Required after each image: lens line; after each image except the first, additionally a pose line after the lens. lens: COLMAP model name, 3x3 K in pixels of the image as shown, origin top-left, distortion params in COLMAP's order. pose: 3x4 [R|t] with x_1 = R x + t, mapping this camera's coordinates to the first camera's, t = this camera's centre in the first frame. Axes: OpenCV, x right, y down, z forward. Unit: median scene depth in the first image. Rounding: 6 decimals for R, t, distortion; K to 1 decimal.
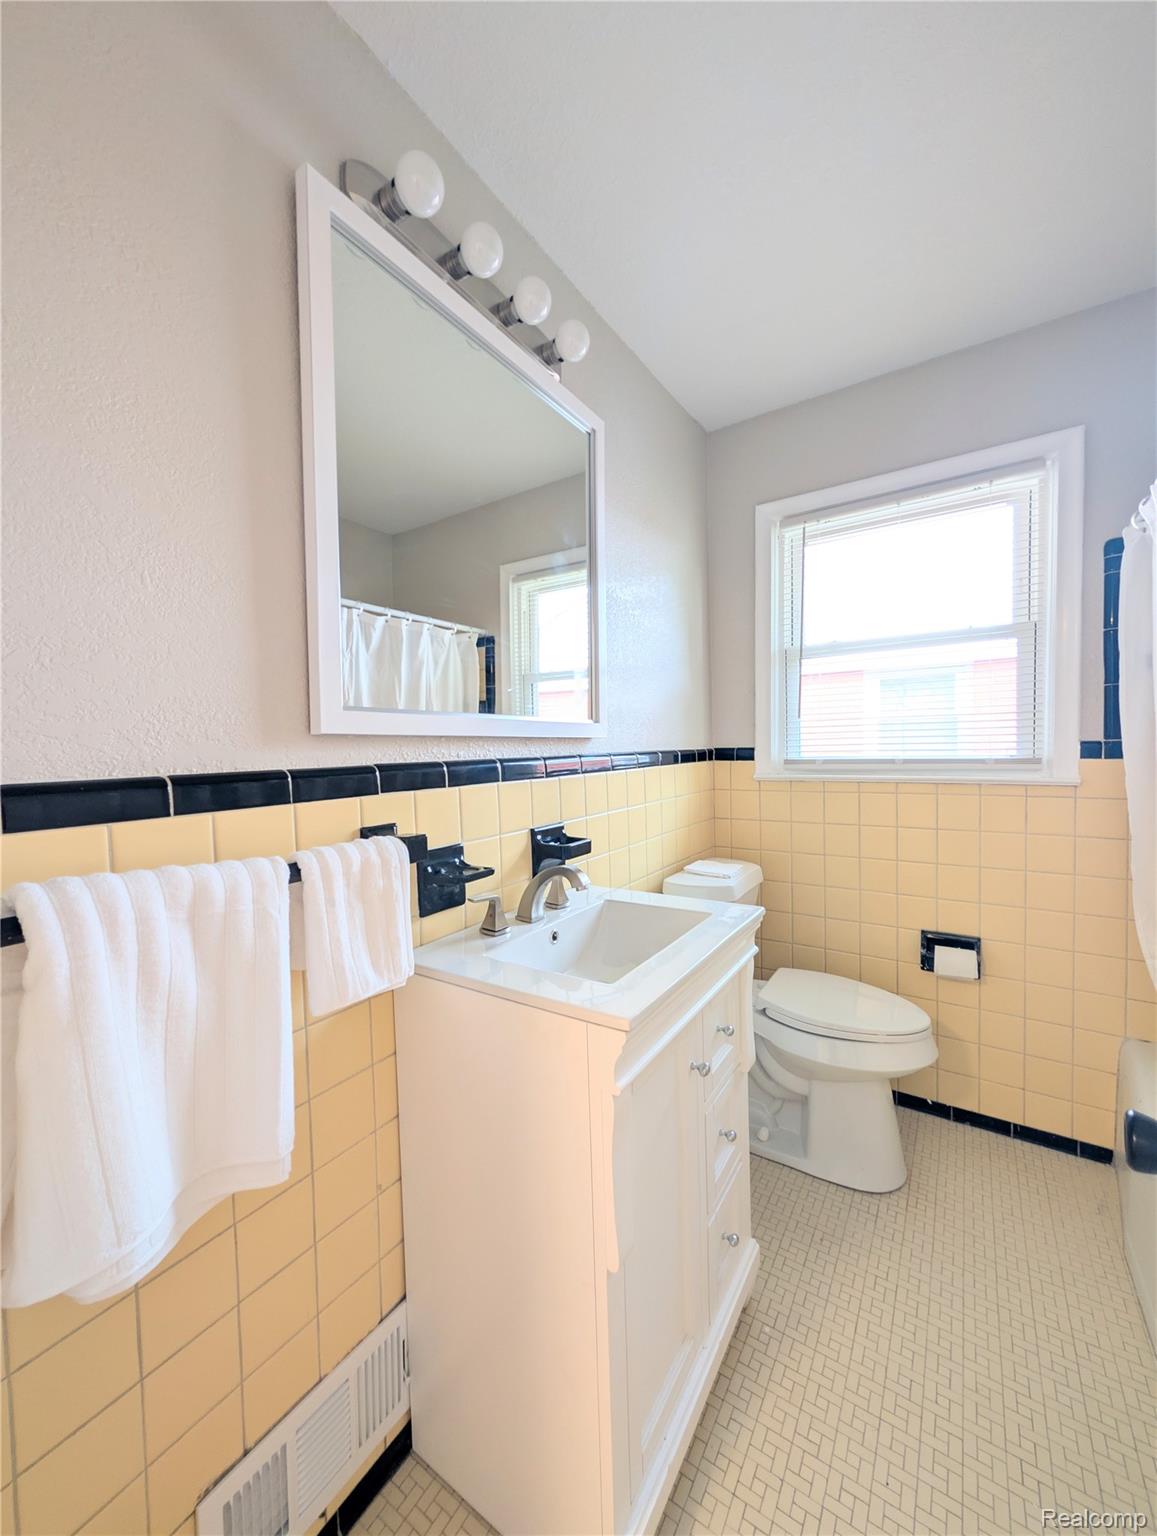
lens RADIAL K [[585.8, 0, 580.4], [0, 585.8, 767.0], [0, 0, 1]] dist [-0.000729, -0.000198]
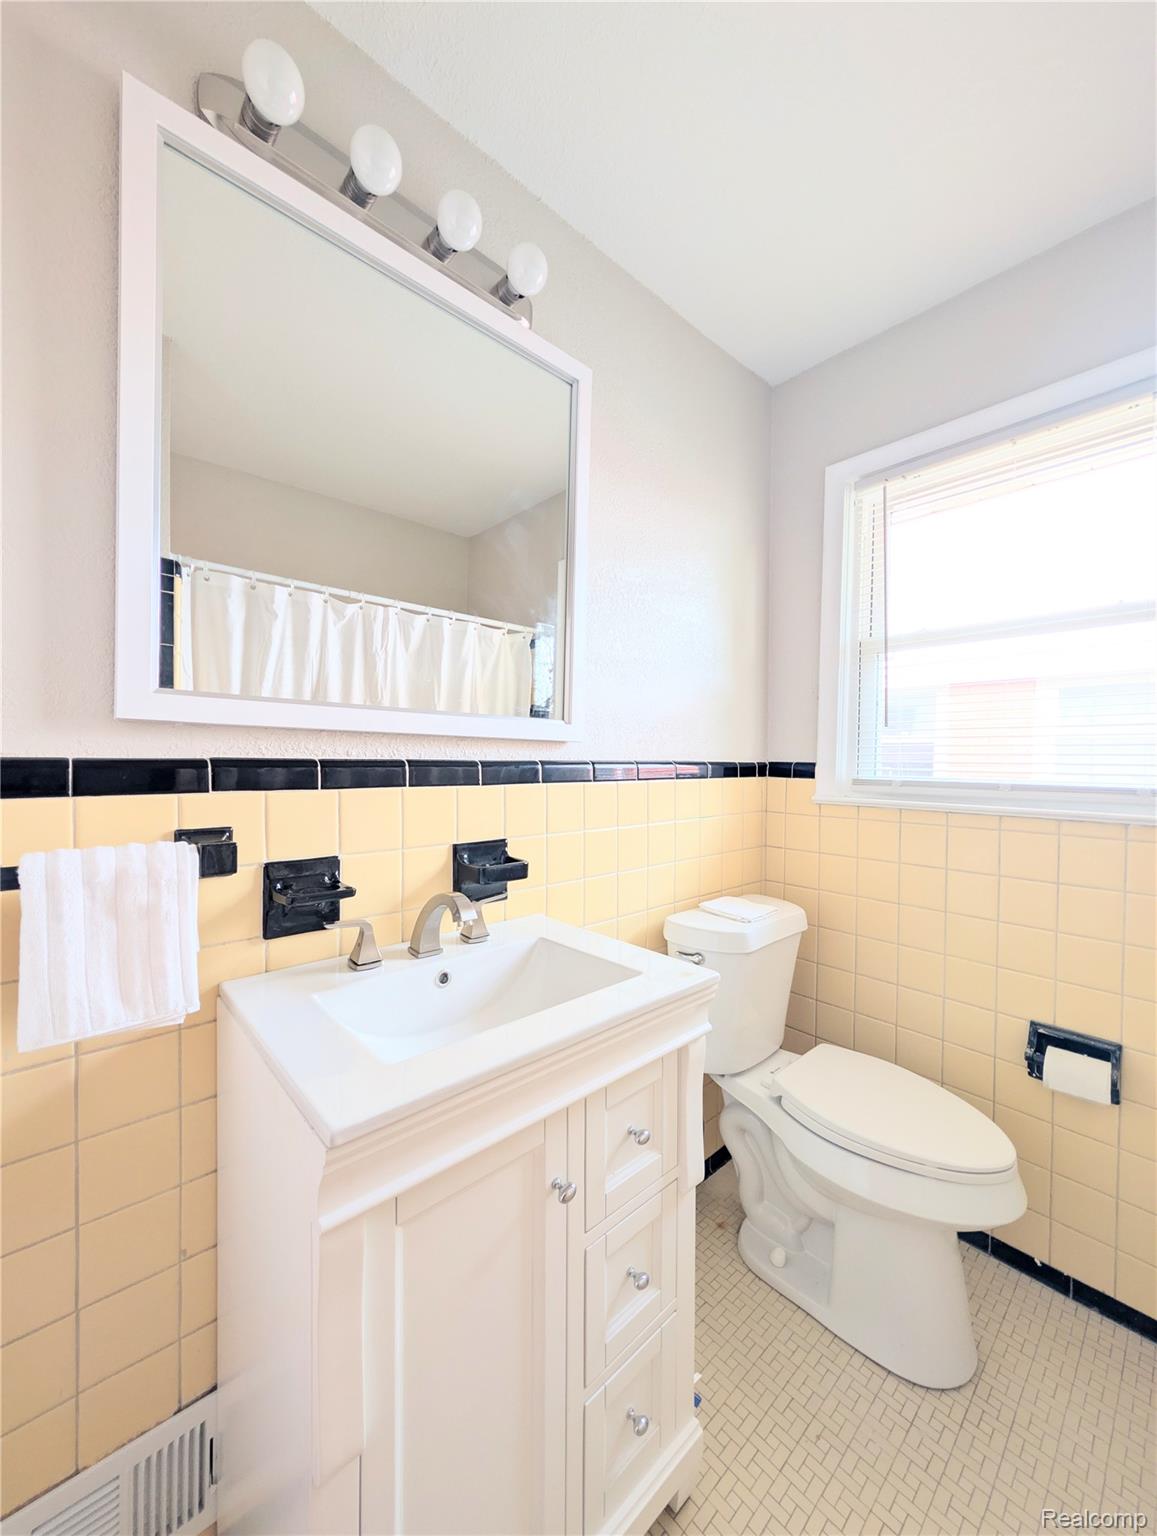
lens RADIAL K [[585.8, 0, 577.9], [0, 585.8, 766.6], [0, 0, 1]] dist [-0.000729, -0.000198]
pose [[0.968813, 0.037819, -0.244889, 0.217622], [-0.042929, 0.998957, -0.015563, -0.000786], [0.244045, 0.025591, 0.969426, 0.161962]]
